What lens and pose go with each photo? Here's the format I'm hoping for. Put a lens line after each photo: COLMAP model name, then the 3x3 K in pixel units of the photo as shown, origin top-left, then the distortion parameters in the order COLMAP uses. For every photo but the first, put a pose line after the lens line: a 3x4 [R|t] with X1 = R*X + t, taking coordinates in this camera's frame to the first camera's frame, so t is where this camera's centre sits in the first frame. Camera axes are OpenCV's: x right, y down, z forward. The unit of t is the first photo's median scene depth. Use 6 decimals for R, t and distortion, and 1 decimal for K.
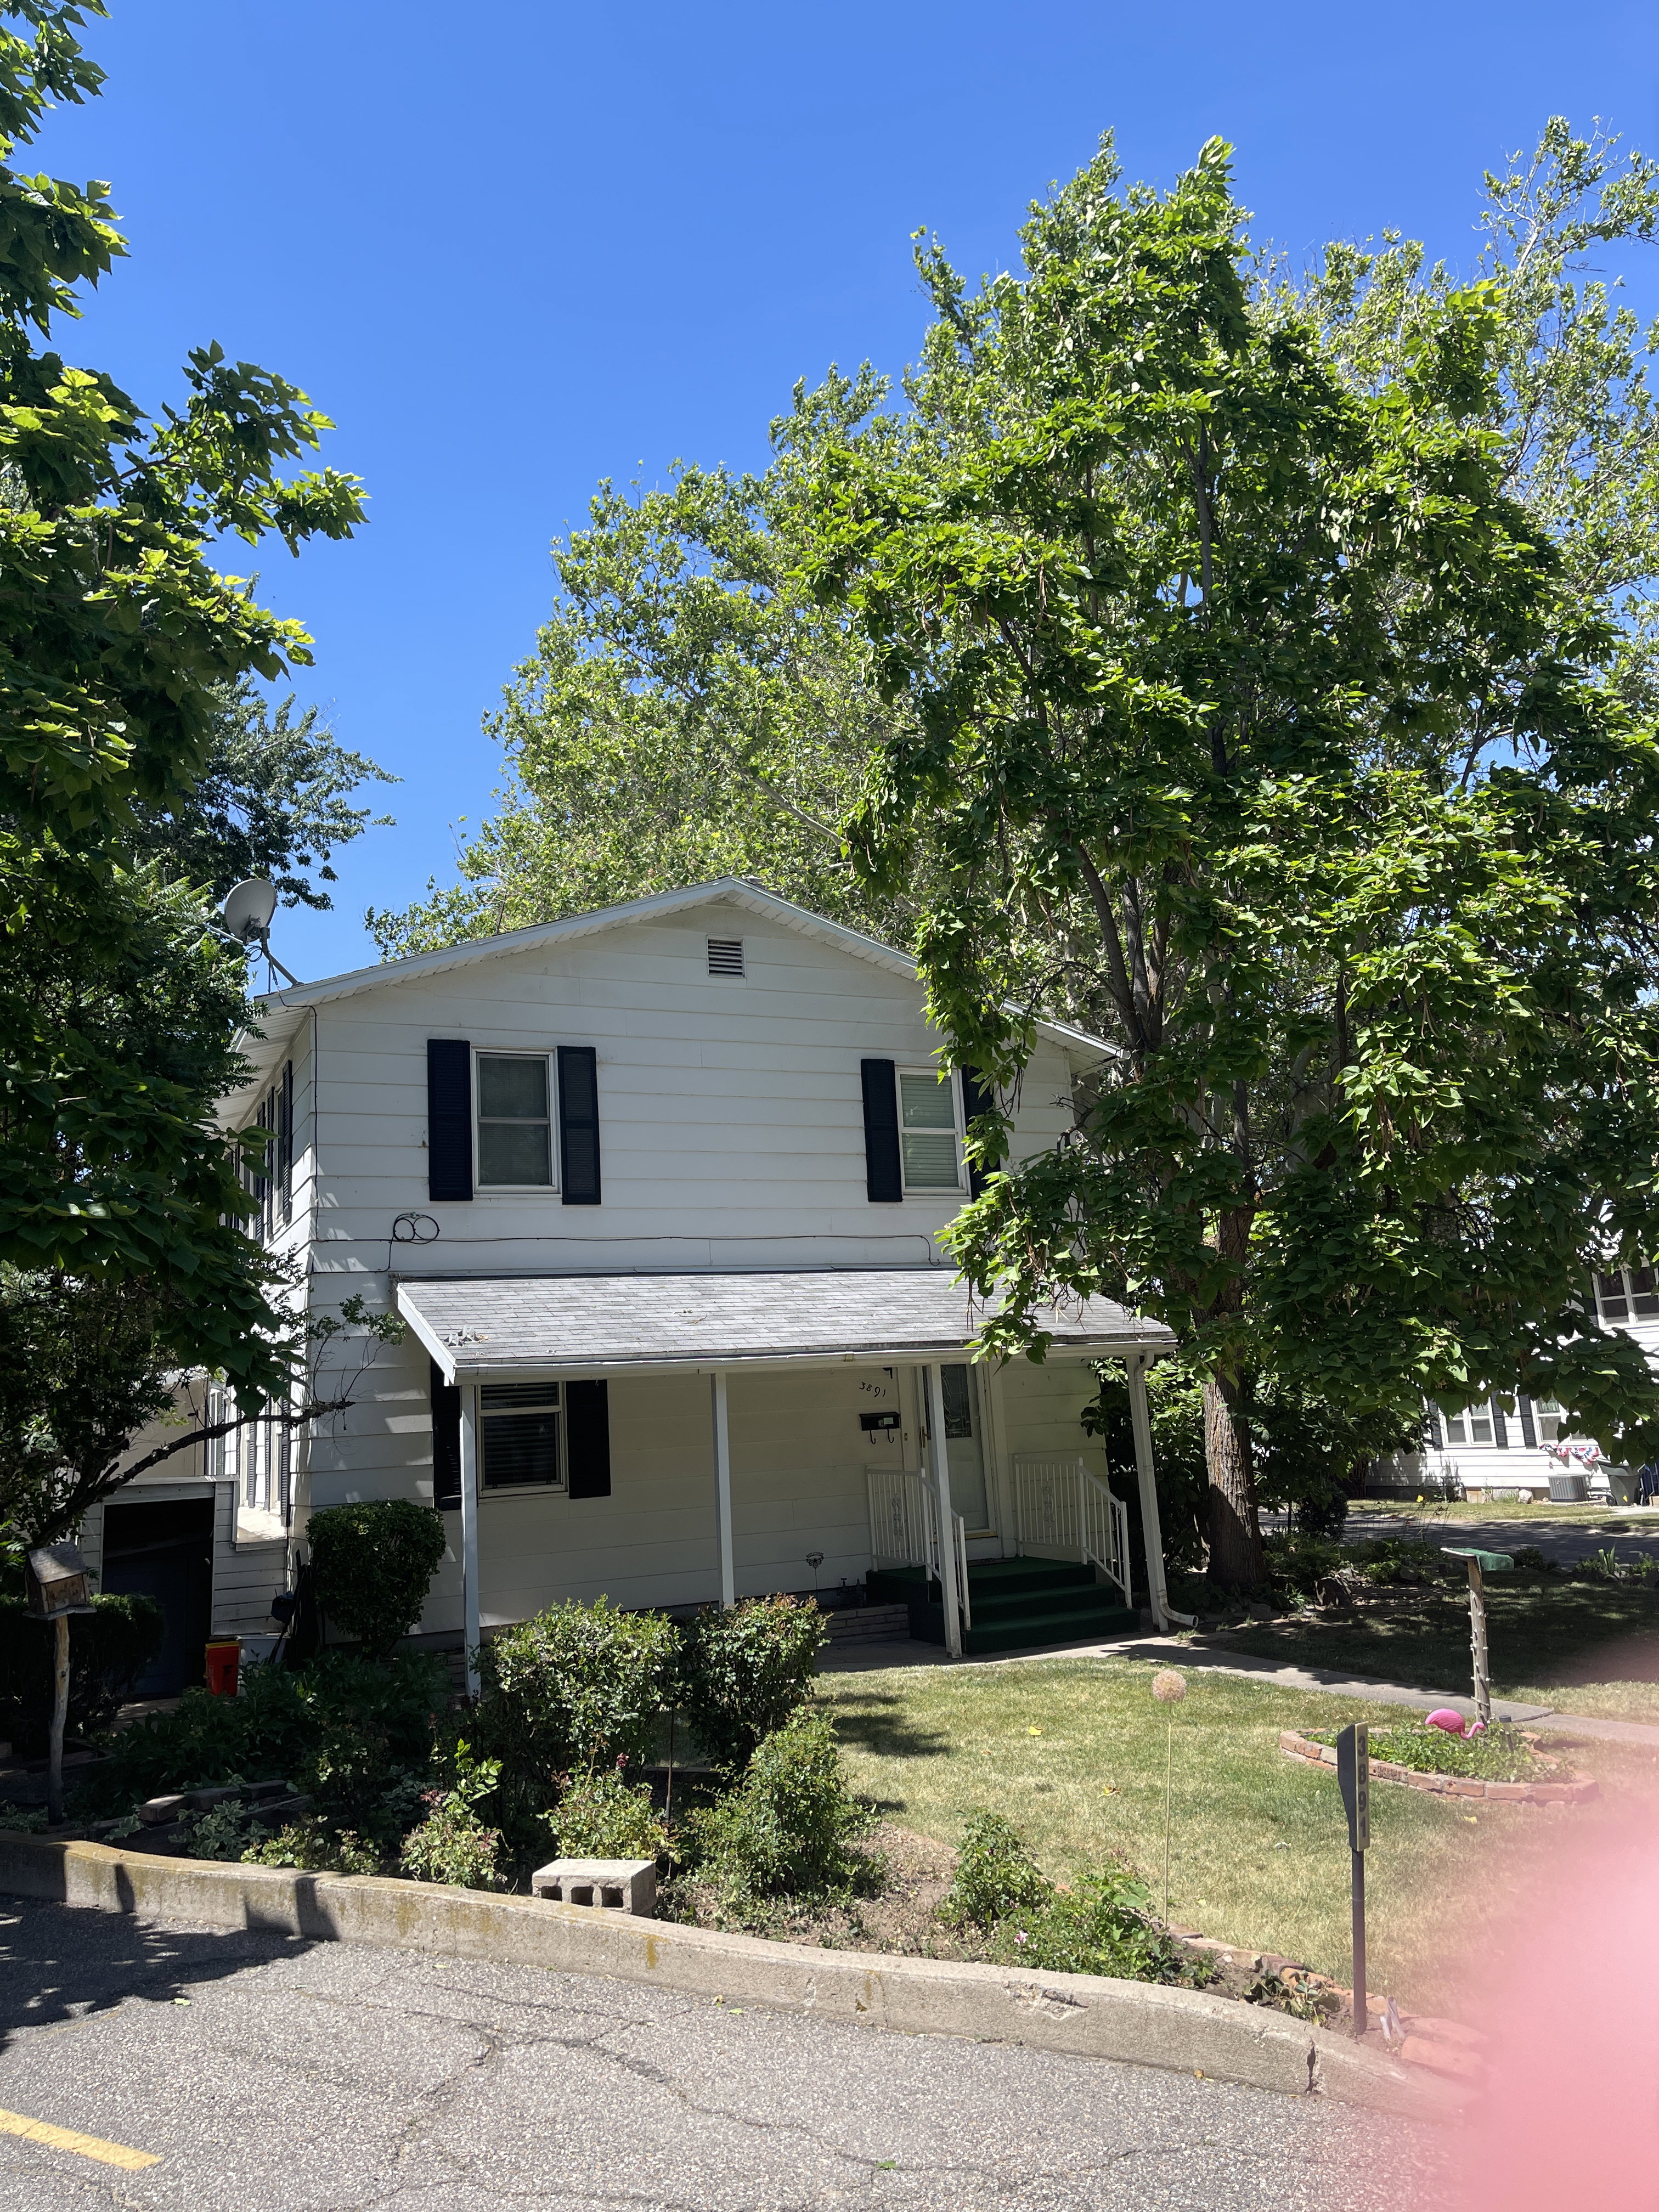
lens RADIAL K [[1633.0, 0, 829.5], [0, 1633.0, 1106.0], [0, 0, 1]] dist [0.023387, -0.002580]
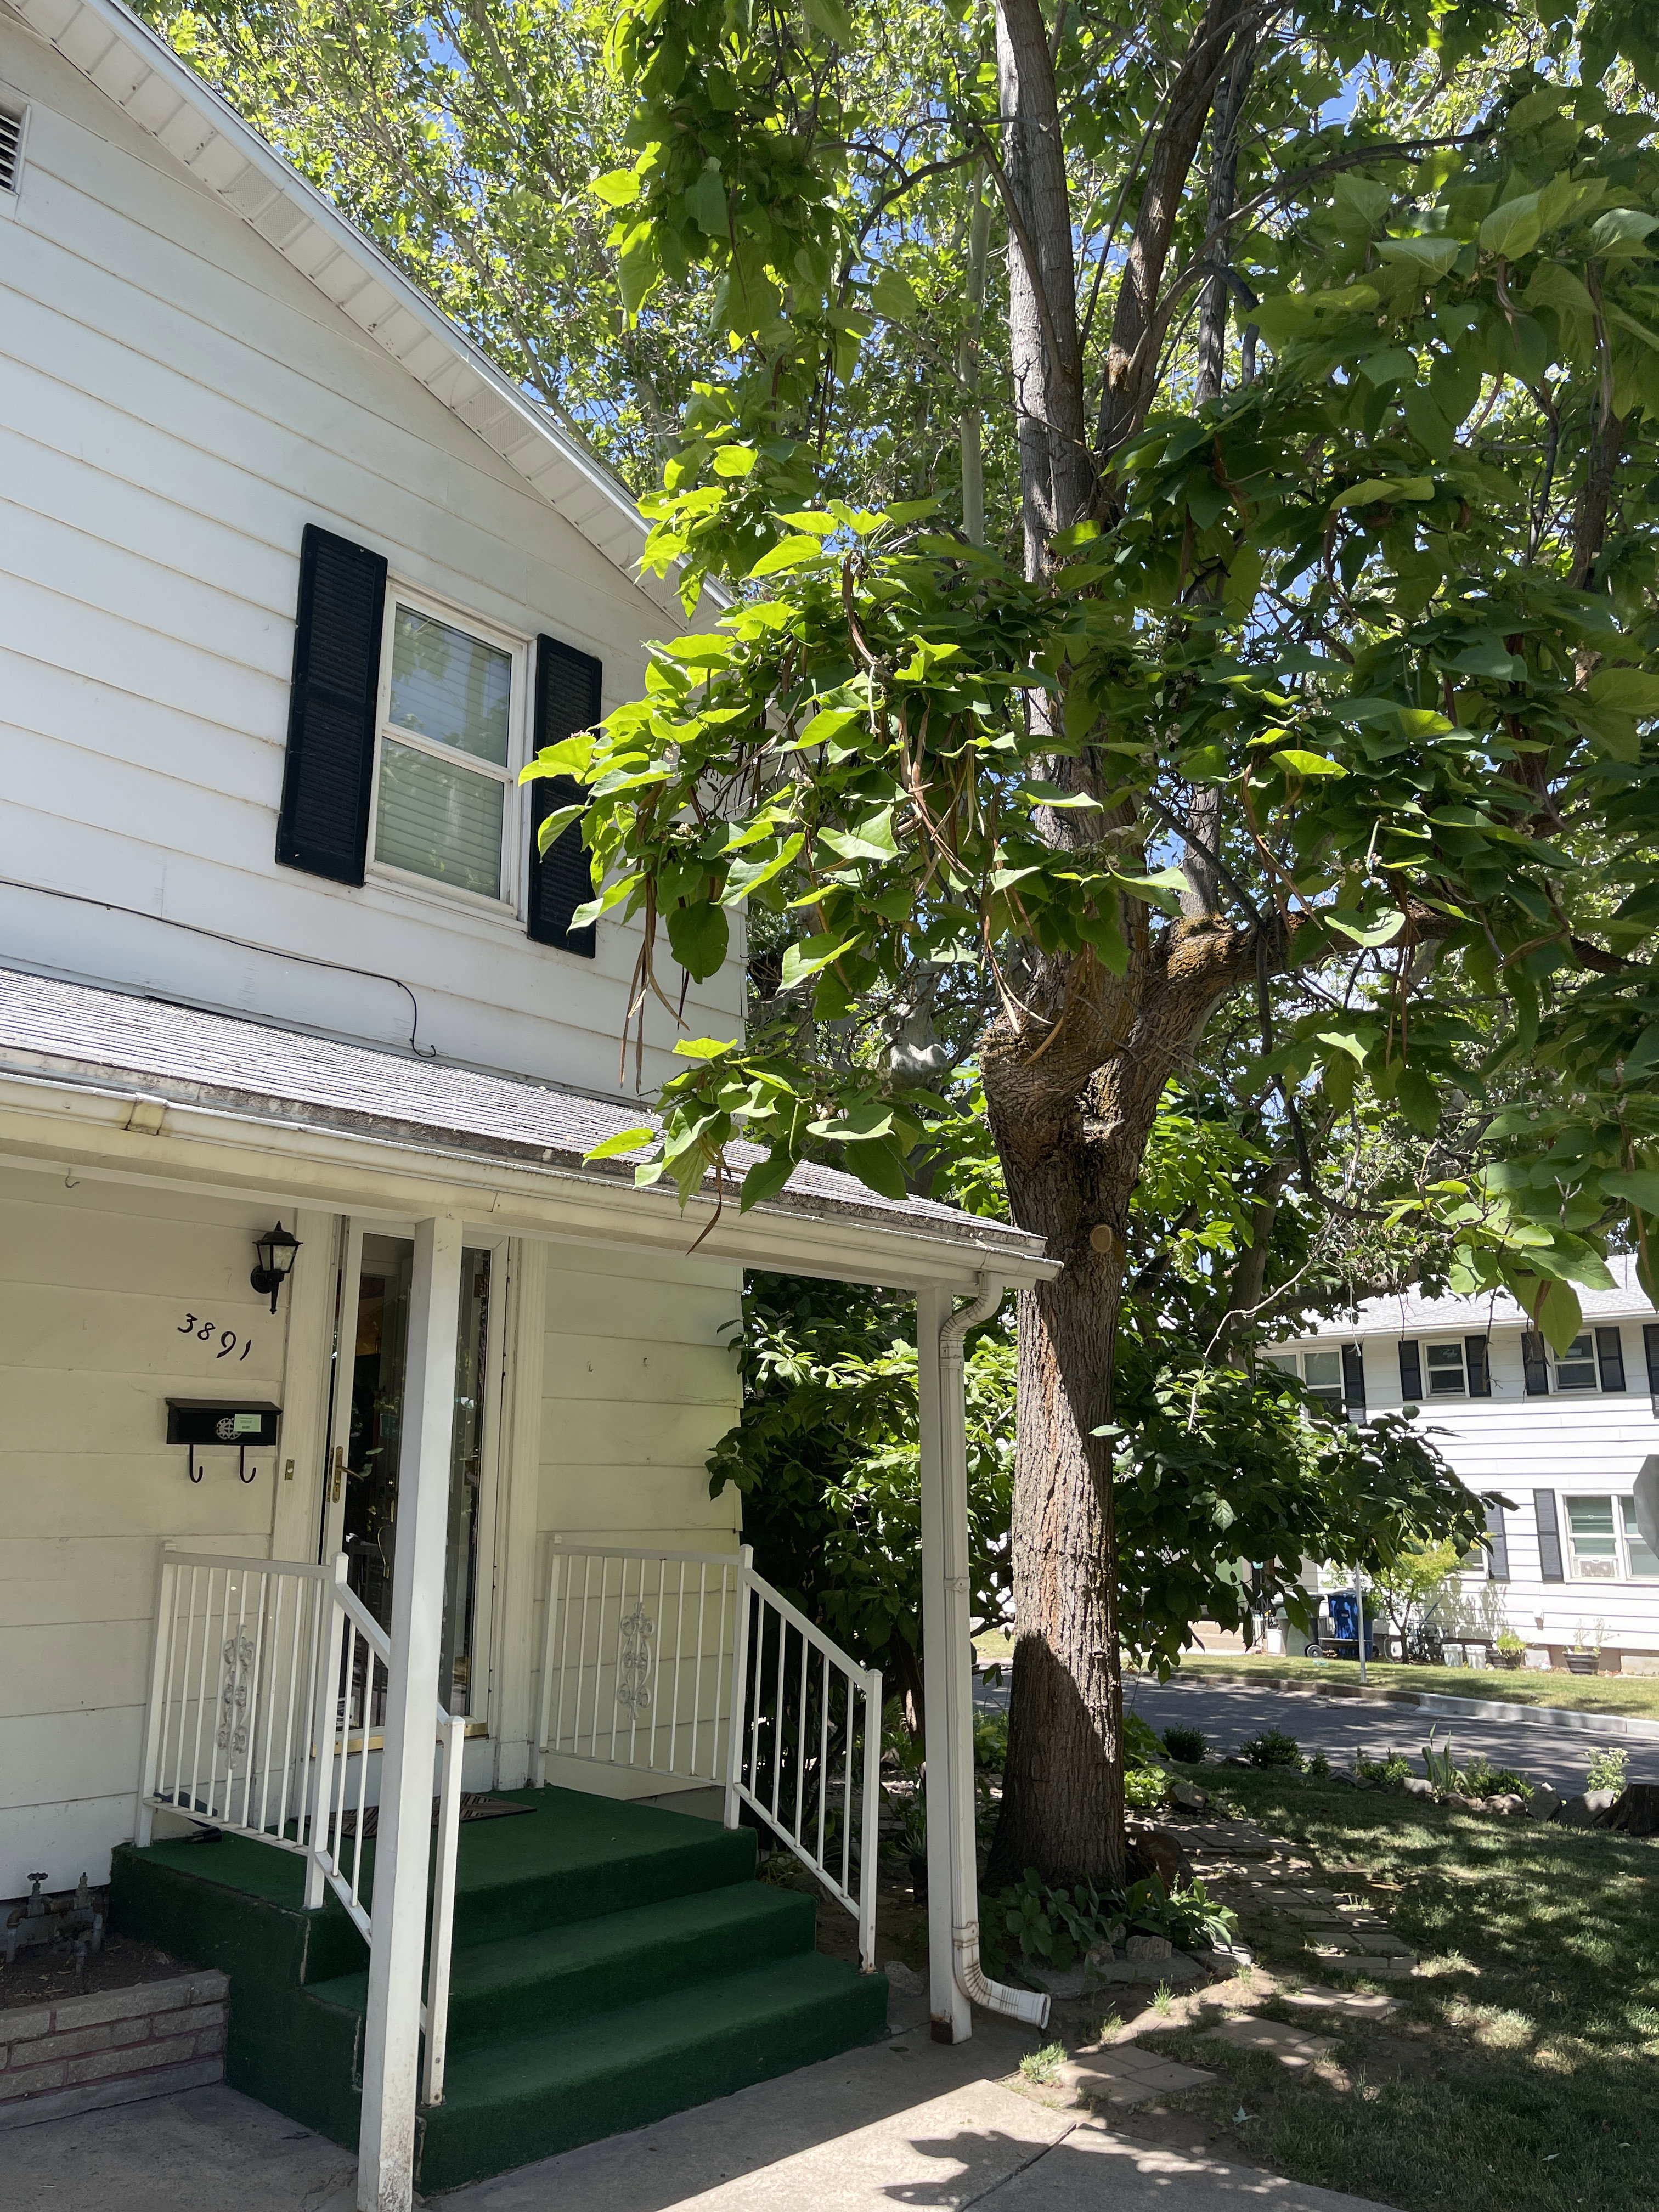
lens RADIAL K [[1633.0, 0, 829.5], [0, 1633.0, 1106.0], [0, 0, 1]] dist [0.023387, -0.002580]
pose [[0.918977, 0.145346, 0.366546, 0.011578], [-0.128958, 0.989250, -0.068952, 0.141616], [-0.372627, 0.016096, 0.927842, 0.658974]]
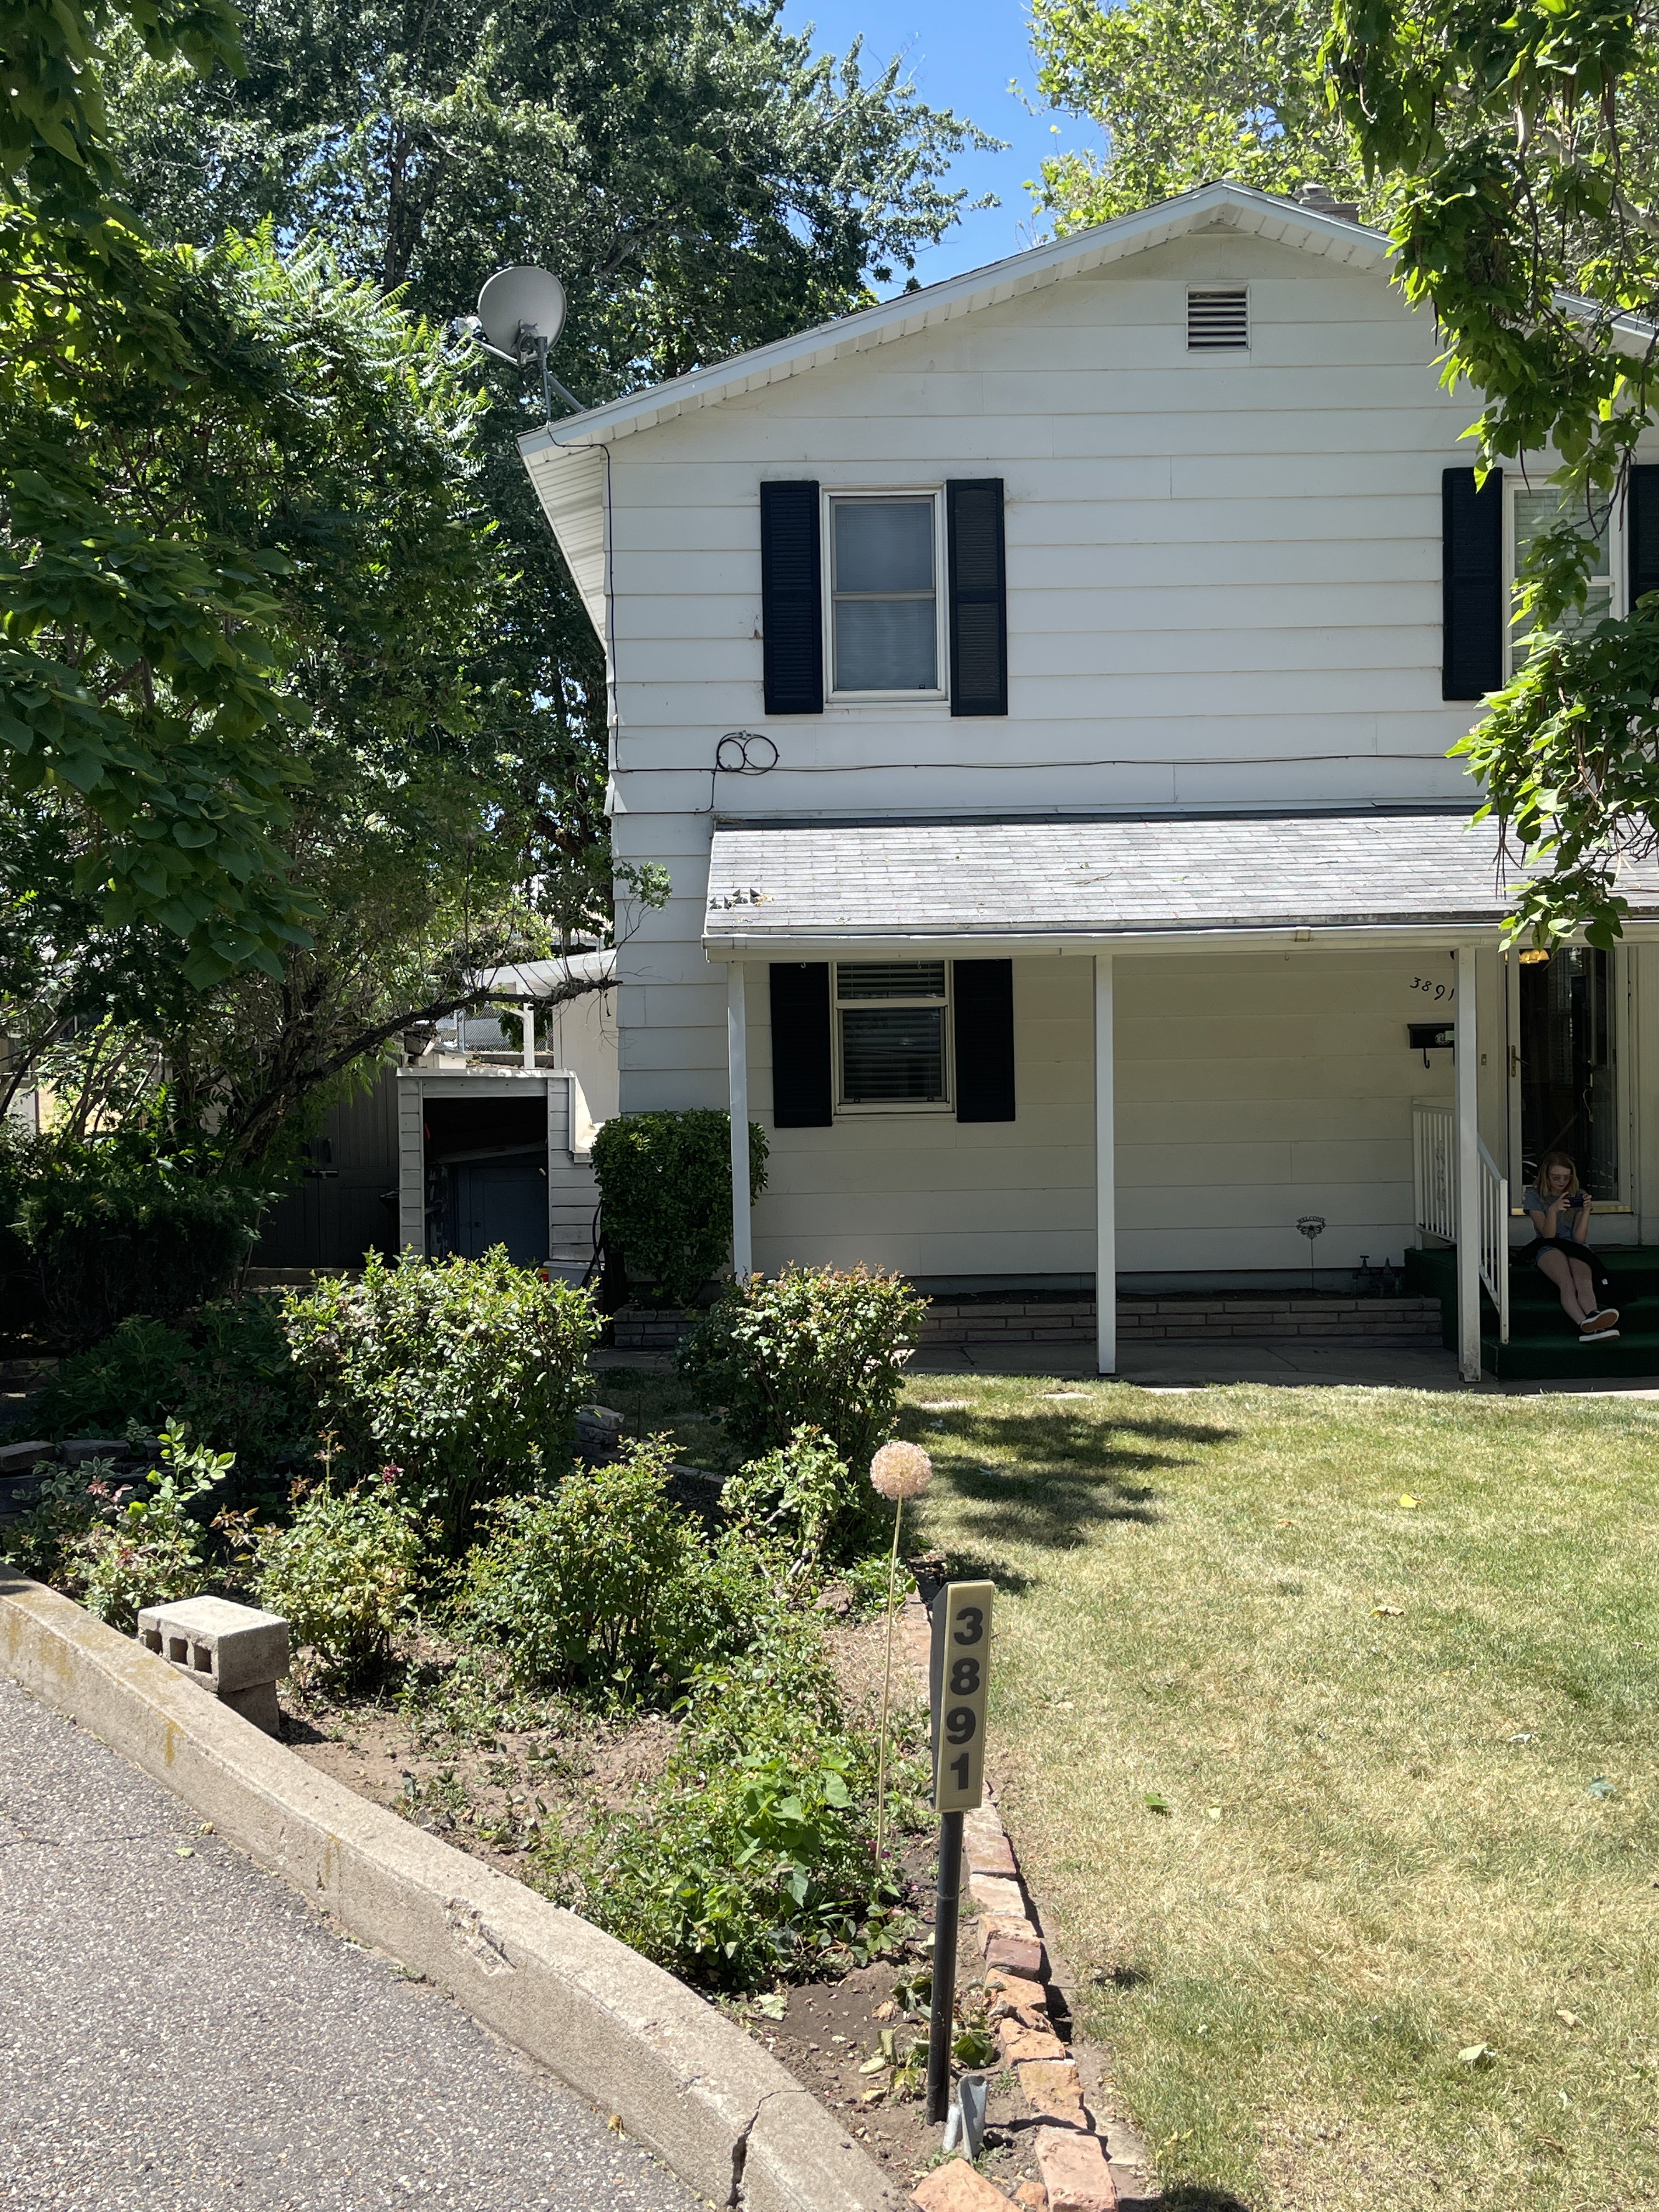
lens RADIAL K [[2071.8, 0, 829.2], [0, 2071.8, 1172.7], [0, 0, 1]] dist [0.024319, -0.008974]
pose [[0.907199, 0.063011, -0.415957, 0.176715], [0.044346, 0.968889, 0.243490, 0.031502], [0.418359, -0.239339, 0.876181, 0.150057]]
